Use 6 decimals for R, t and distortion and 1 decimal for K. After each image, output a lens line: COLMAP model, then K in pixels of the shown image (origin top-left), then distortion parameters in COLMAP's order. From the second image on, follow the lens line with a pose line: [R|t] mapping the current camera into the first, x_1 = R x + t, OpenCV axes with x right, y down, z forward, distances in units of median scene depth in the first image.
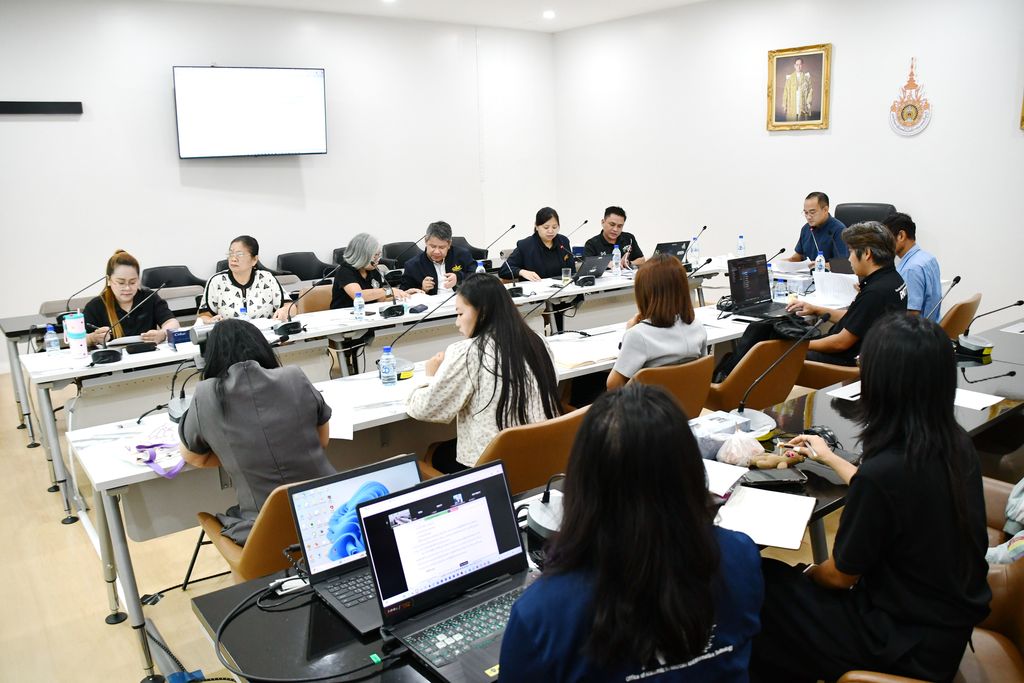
lens RADIAL K [[939.2, 0, 512.0], [0, 939.2, 341.5], [0, 0, 1]] dist [0.007579, 0.022660]
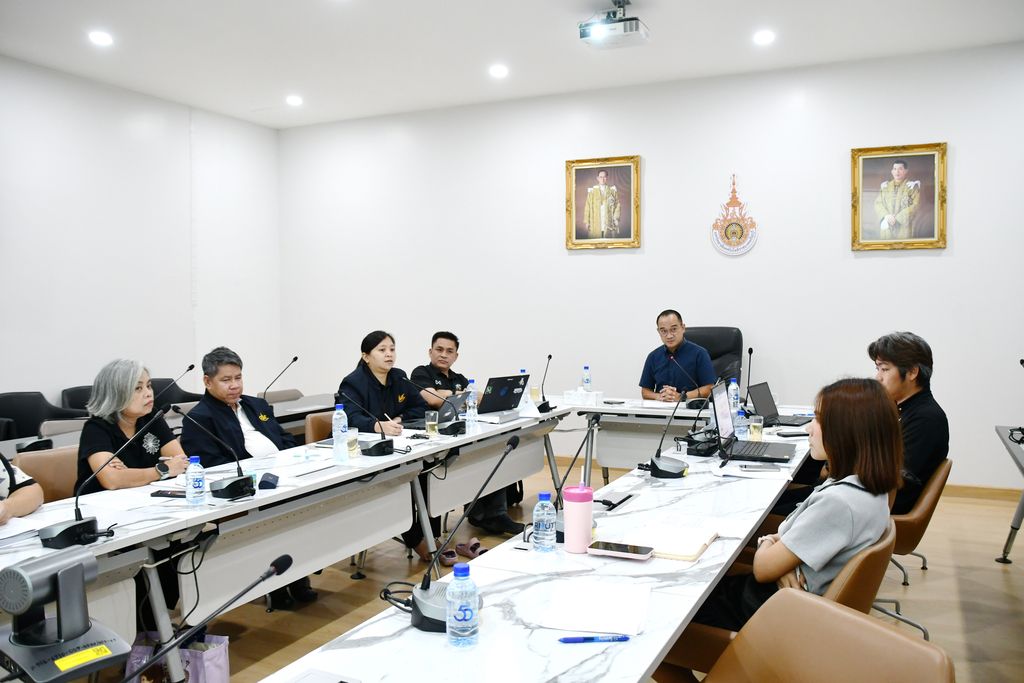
lens RADIAL K [[939.2, 0, 512.0], [0, 939.2, 341.5], [0, 0, 1]] dist [0.007579, 0.022660]
pose [[0.897546, -0.003008, 0.440910, -0.167375], [0.073255, 0.987097, -0.142388, -0.019240], [-0.434793, 0.160098, 0.886185, 0.272824]]
